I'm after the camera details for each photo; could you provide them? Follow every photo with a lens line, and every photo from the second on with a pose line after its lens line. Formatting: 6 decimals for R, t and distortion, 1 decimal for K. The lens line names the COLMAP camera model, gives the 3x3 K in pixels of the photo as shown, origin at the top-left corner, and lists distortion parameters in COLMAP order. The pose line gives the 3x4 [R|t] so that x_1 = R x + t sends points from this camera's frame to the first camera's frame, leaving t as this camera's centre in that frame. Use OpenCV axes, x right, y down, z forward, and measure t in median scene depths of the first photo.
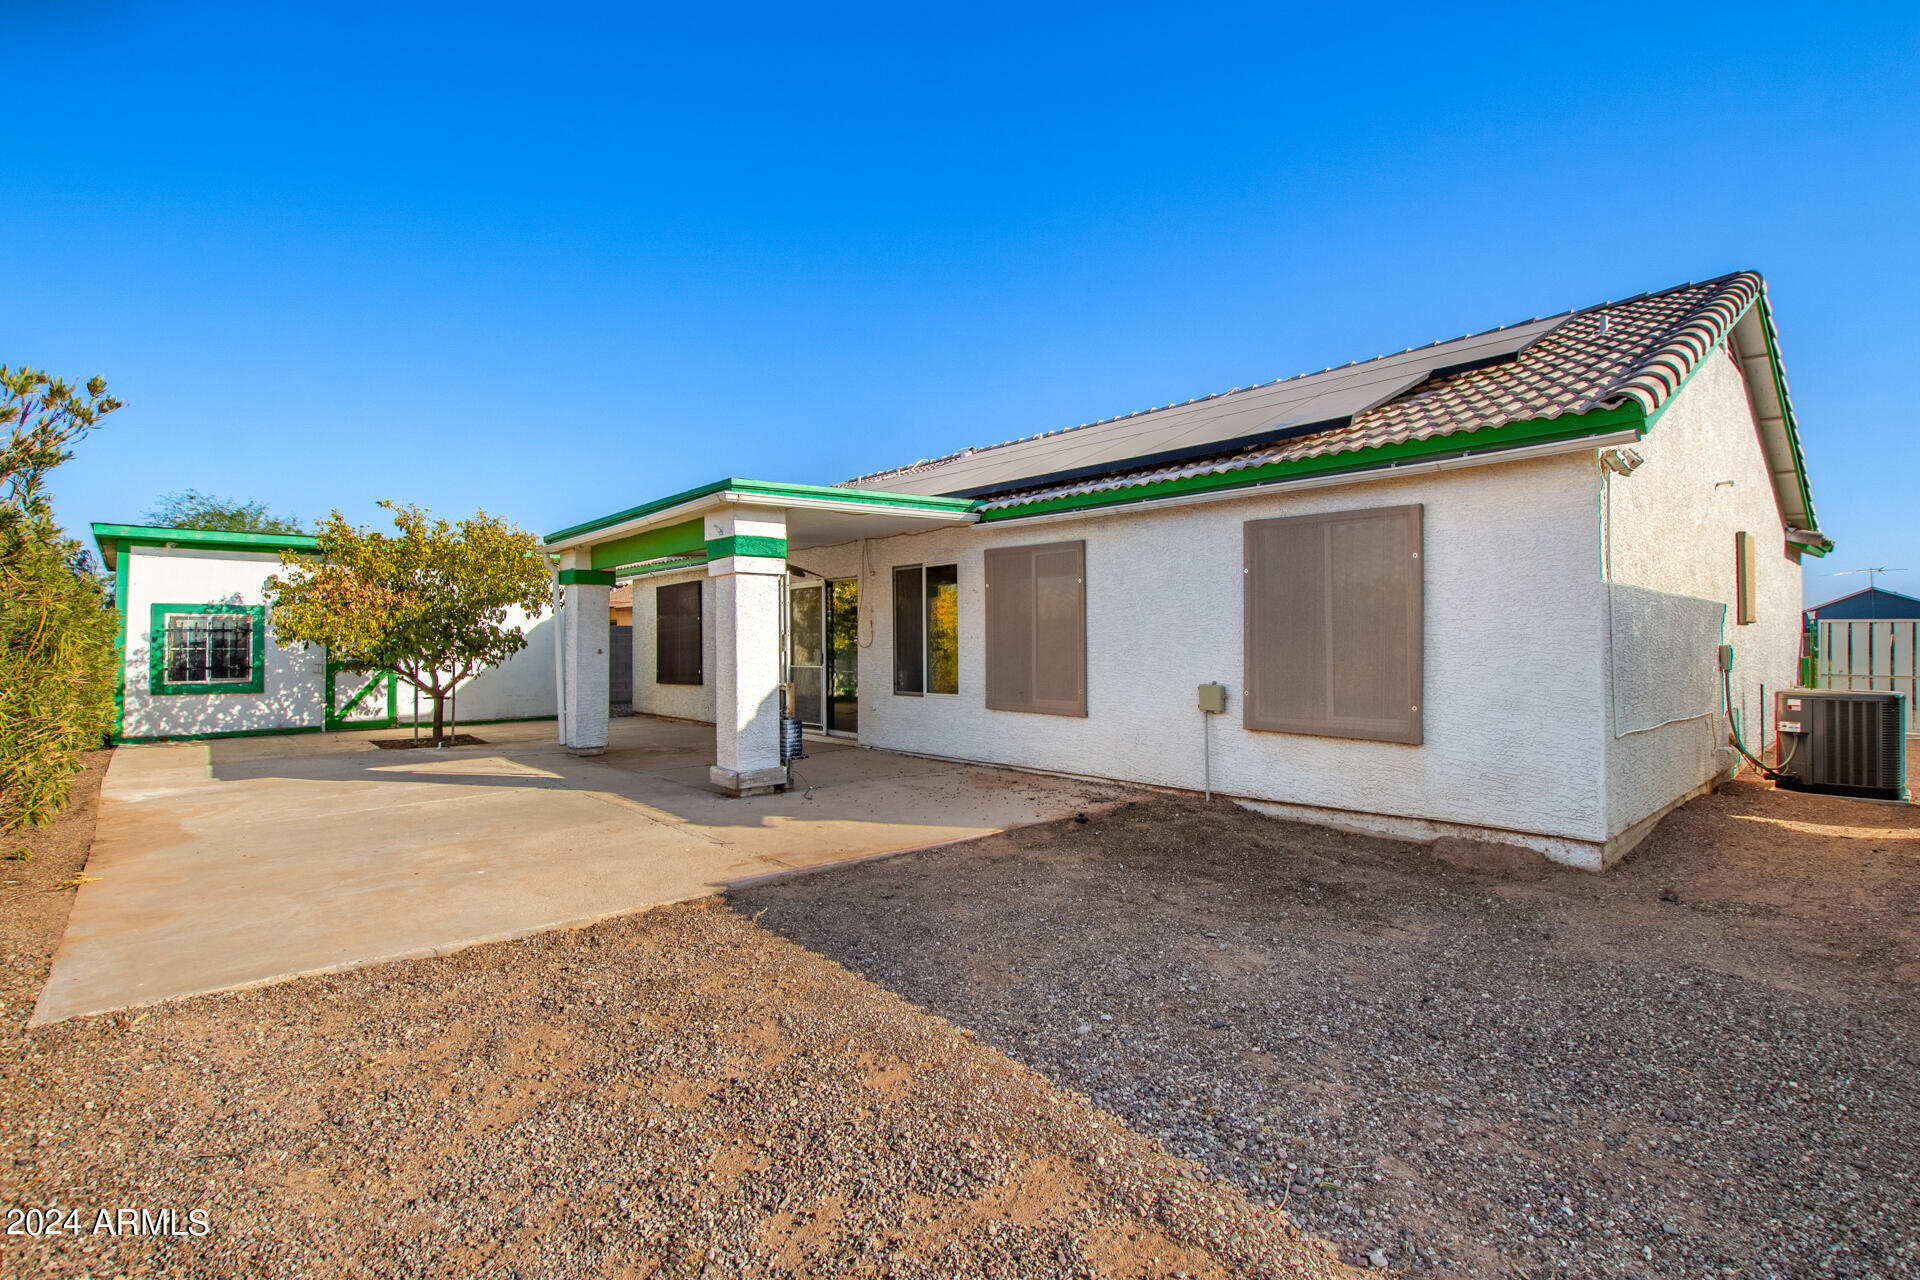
lens RADIAL K [[893.7, 0, 1006.1], [0, 893.7, 623.2], [0, 0, 1]] dist [0.003001, 0.002696]
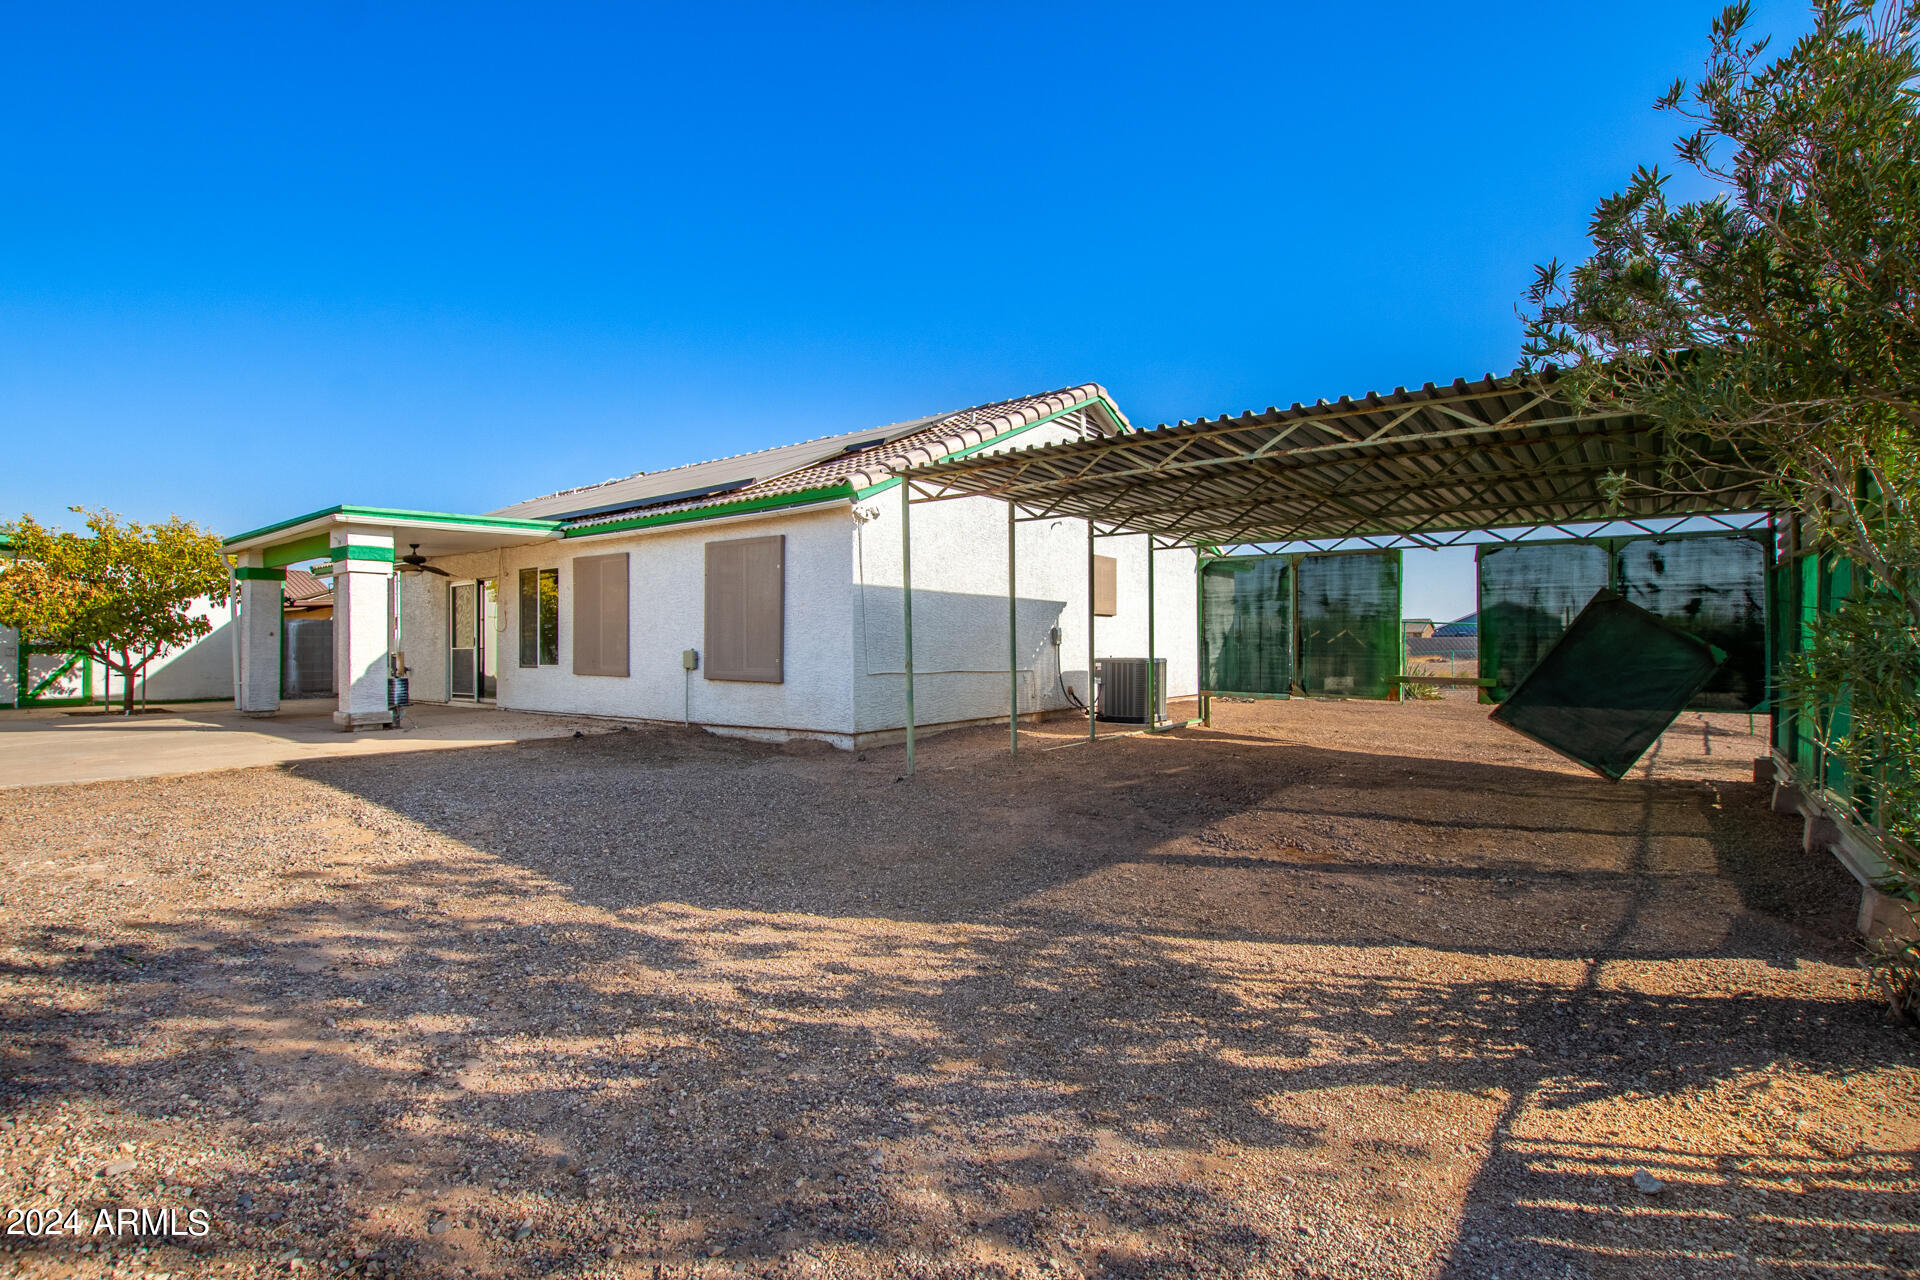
lens RADIAL K [[893.7, 0, 955.0], [0, 893.7, 630.7], [0, 0, 1]] dist [0.003001, 0.002696]
pose [[0.988795, 0.004662, 0.149206, 0.294217], [-0.005046, 0.999985, 0.002200, 0.019399], [-0.149194, -0.002928, 0.988804, -0.365797]]
